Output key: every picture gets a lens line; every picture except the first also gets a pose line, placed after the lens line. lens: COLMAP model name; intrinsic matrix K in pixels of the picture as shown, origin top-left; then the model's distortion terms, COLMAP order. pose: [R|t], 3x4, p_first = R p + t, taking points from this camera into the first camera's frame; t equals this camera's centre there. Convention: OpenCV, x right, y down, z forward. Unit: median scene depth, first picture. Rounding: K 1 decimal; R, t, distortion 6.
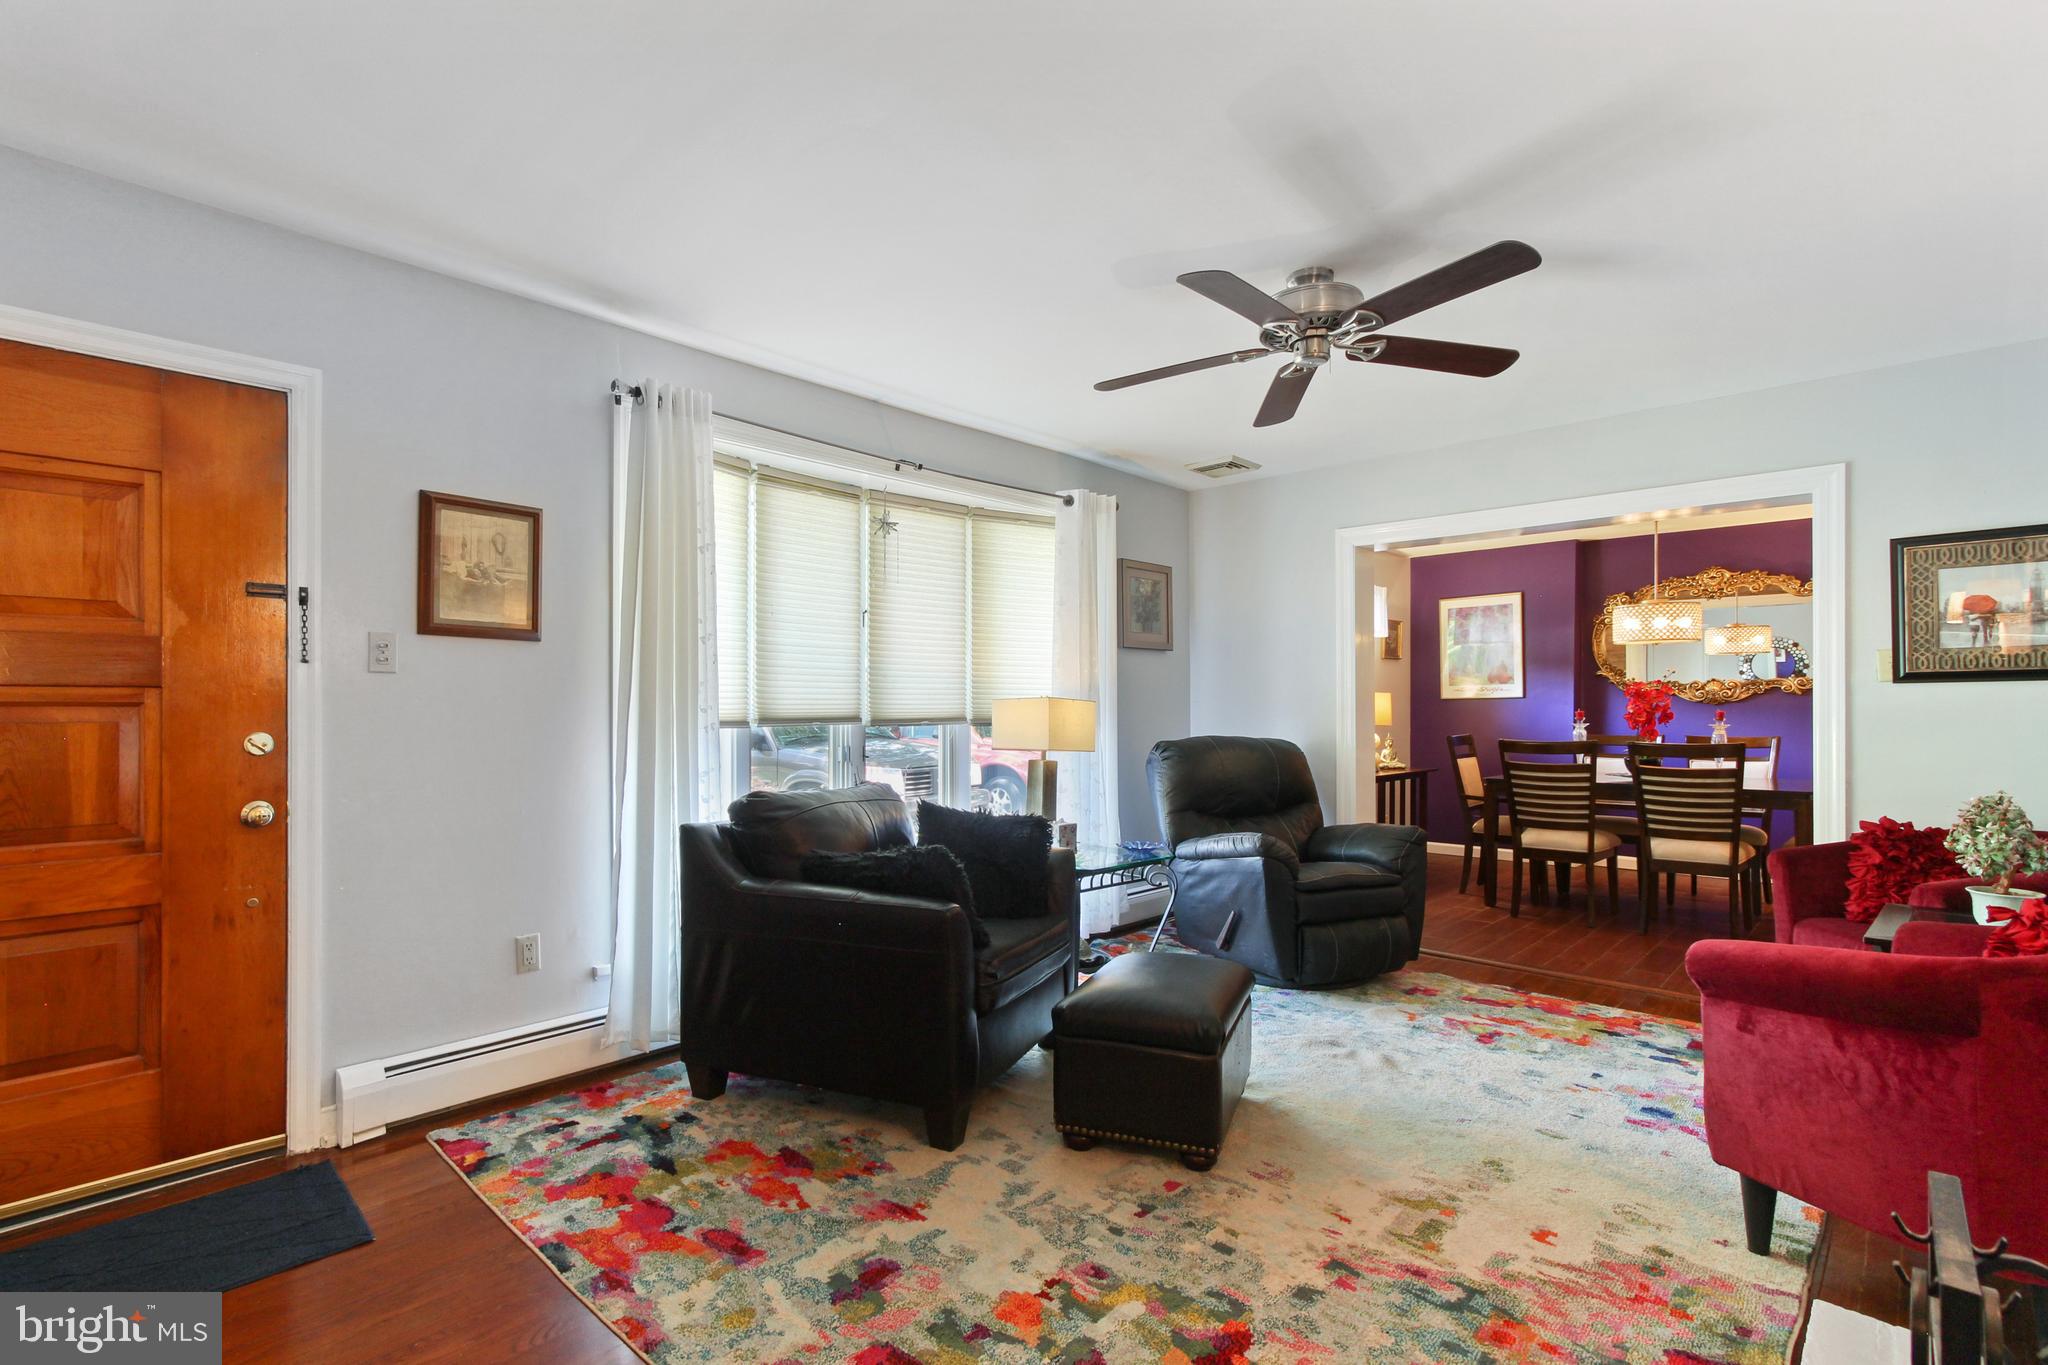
lens RADIAL K [[938.7, 0, 987.7], [0, 938.7, 694.0], [0, 0, 1]] dist [-0.000317, 0.001662]
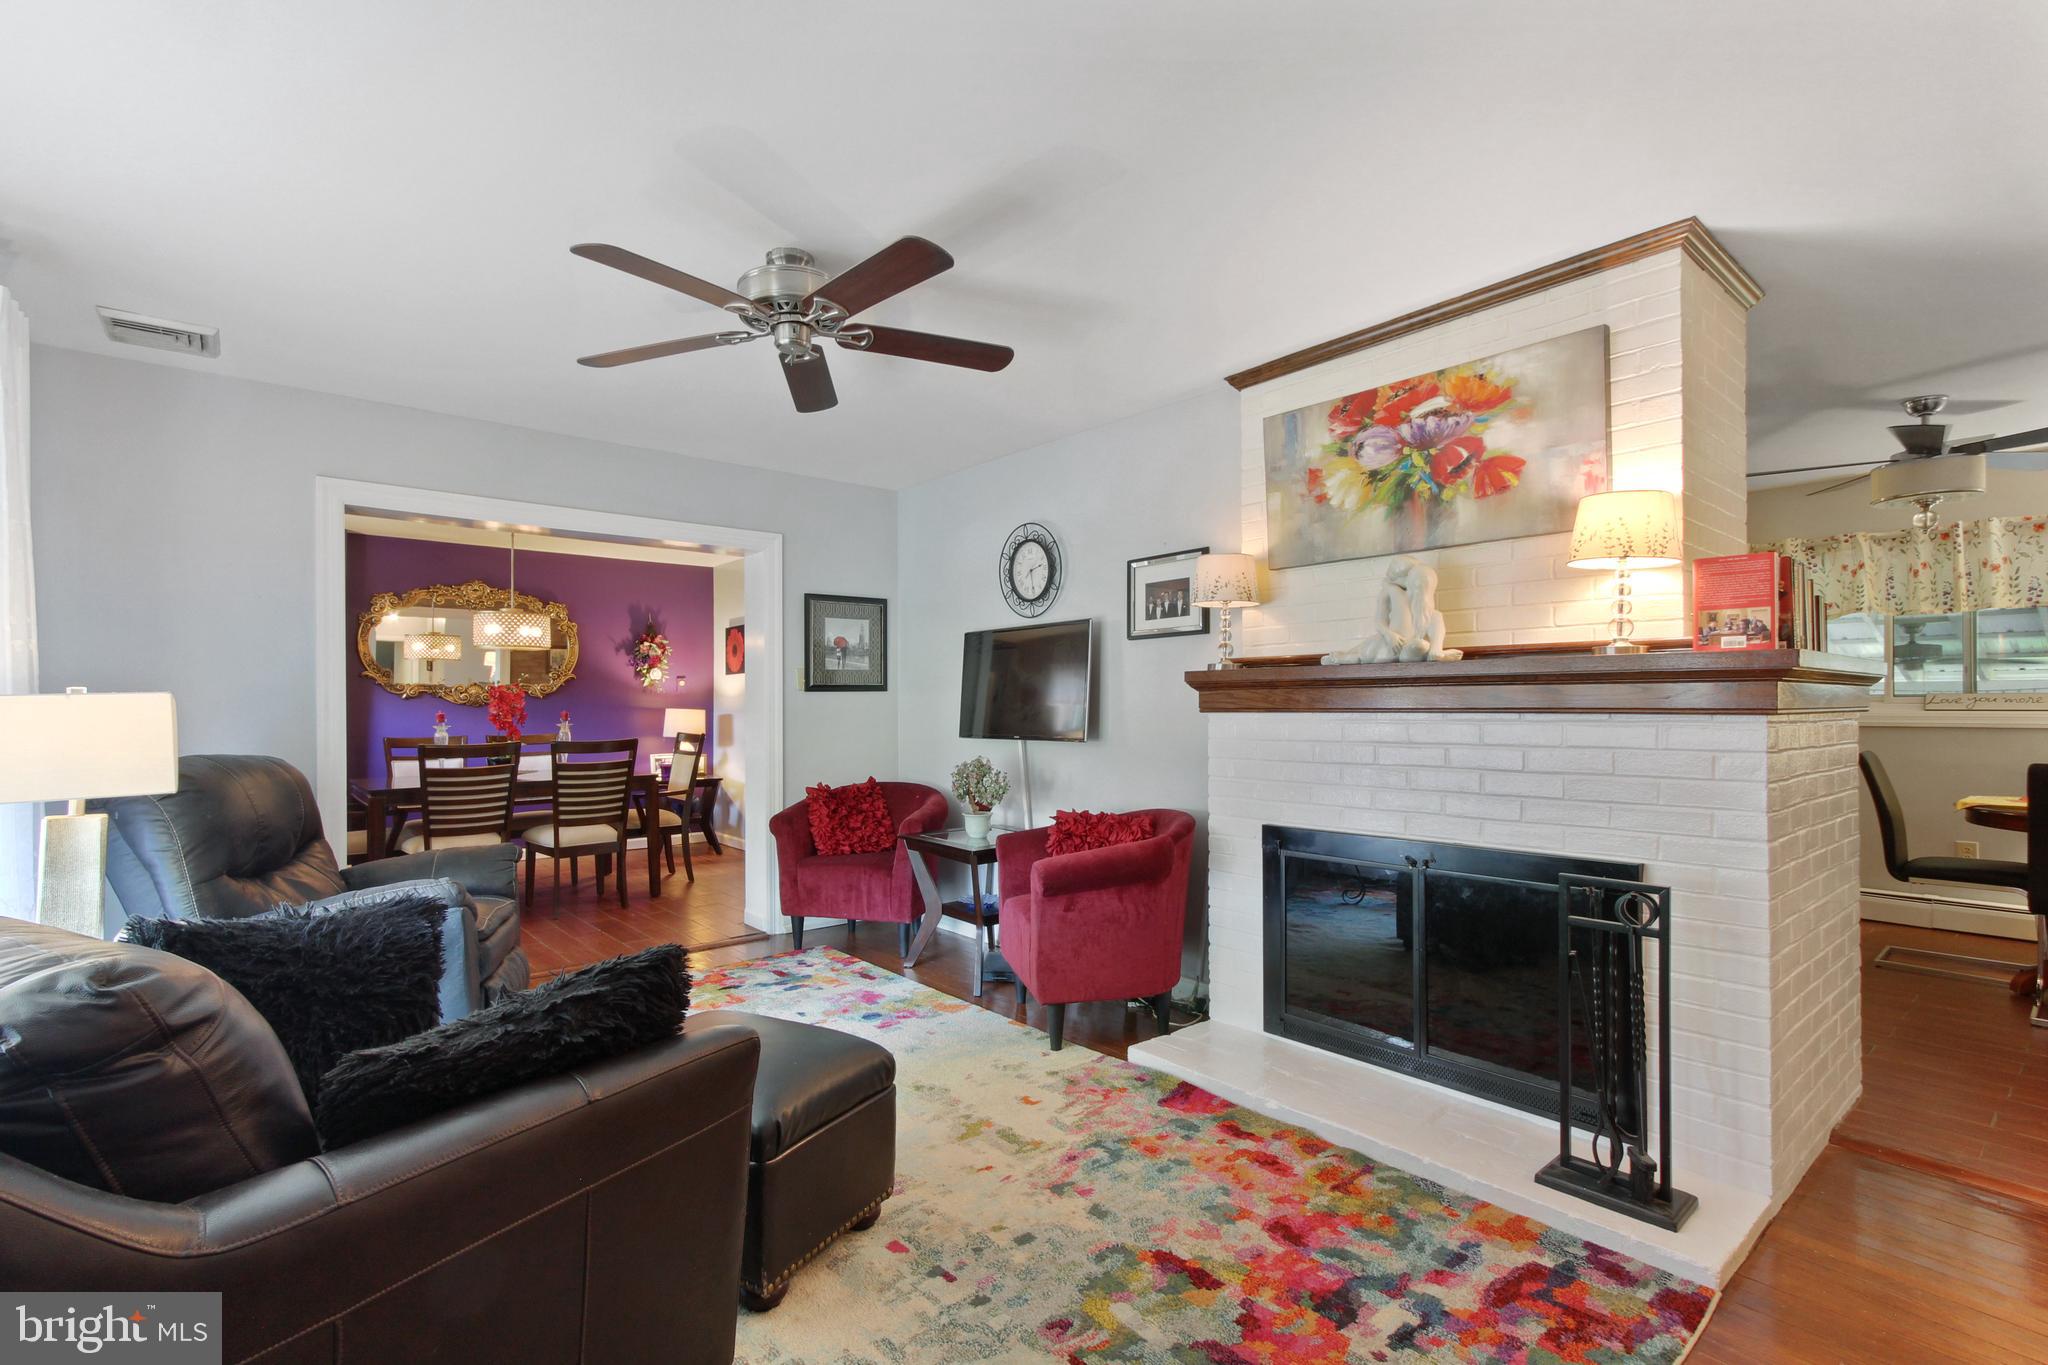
lens RADIAL K [[938.7, 0, 979.8], [0, 938.7, 711.1], [0, 0, 1]] dist [-0.000317, 0.001662]
pose [[0.122723, -0.002502, 0.992438, -0.482196], [-0.012029, 0.999920, 0.004008, 0.010427], [-0.992368, -0.012430, 0.122683, 0.589641]]
